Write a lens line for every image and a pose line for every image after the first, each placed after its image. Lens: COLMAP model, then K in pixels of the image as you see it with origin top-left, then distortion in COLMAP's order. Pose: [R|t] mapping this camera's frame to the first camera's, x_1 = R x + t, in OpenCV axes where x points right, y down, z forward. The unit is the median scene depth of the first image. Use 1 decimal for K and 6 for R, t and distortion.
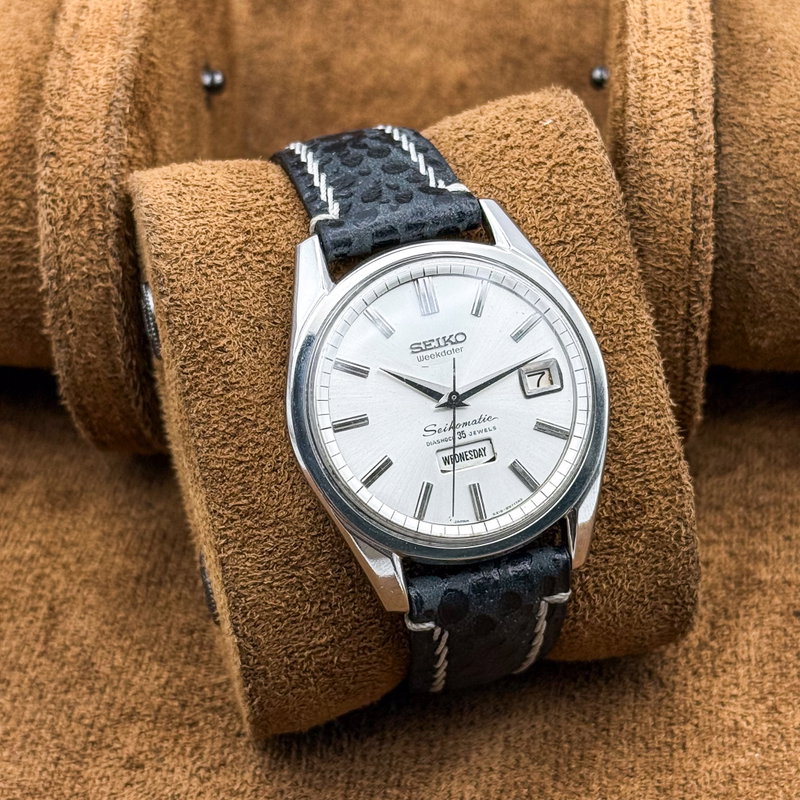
lens RADIAL K [[2245.3, 0, 400.0], [0, 2245.3, 400.0], [0, 0, 1]] dist [-0.065917, -0.392215]
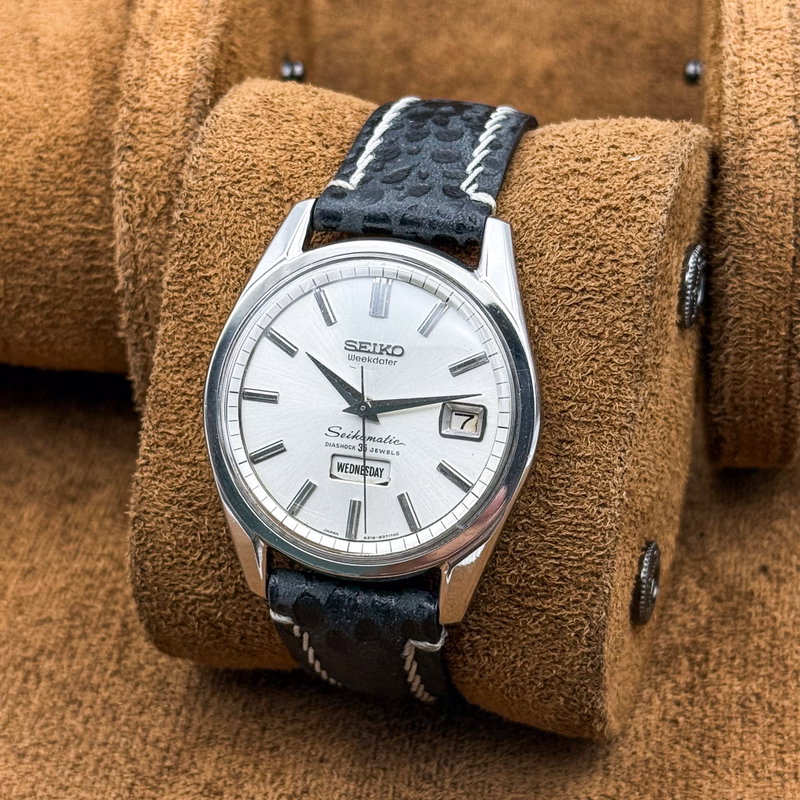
lens RADIAL K [[2245.3, 0, 400.0], [0, 2245.3, 400.0], [0, 0, 1]] dist [-0.065917, -0.392215]
pose [[0.857694, 0.348059, -0.378439, 0.377348], [-0.312647, 0.937377, 0.153545, -0.147802], [0.408183, -0.013376, 0.912802, 0.134222]]
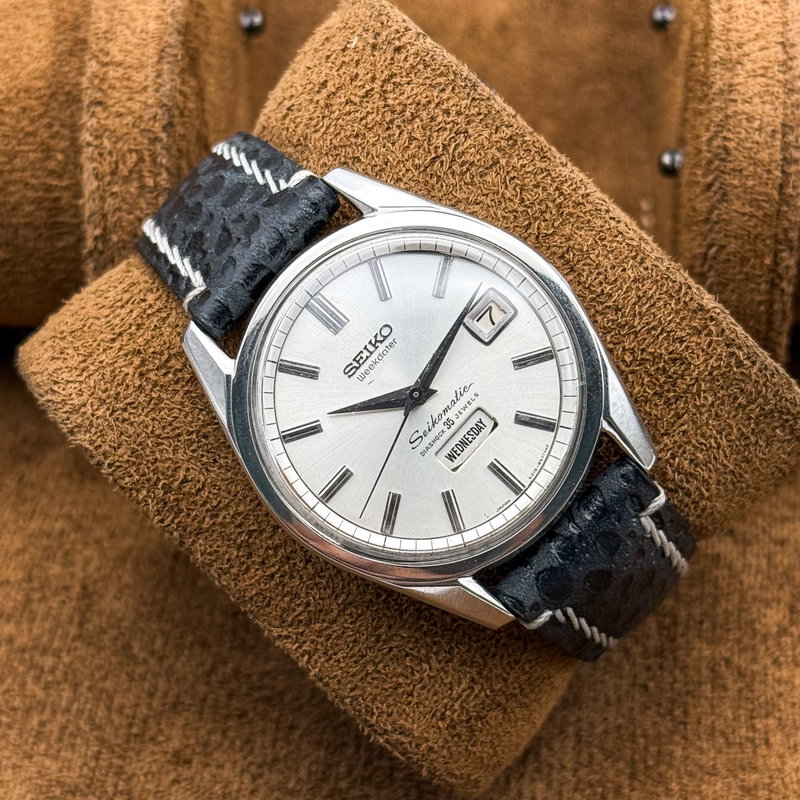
lens RADIAL K [[2245.3, 0, 400.0], [0, 2245.3, 400.0], [0, 0, 1]] dist [-0.065917, -0.392215]
pose [[0.814392, -0.550696, -0.183028, 0.168980], [0.566119, 0.823255, 0.041957, -0.037604], [0.127573, -0.137785, 0.982212, 0.135157]]
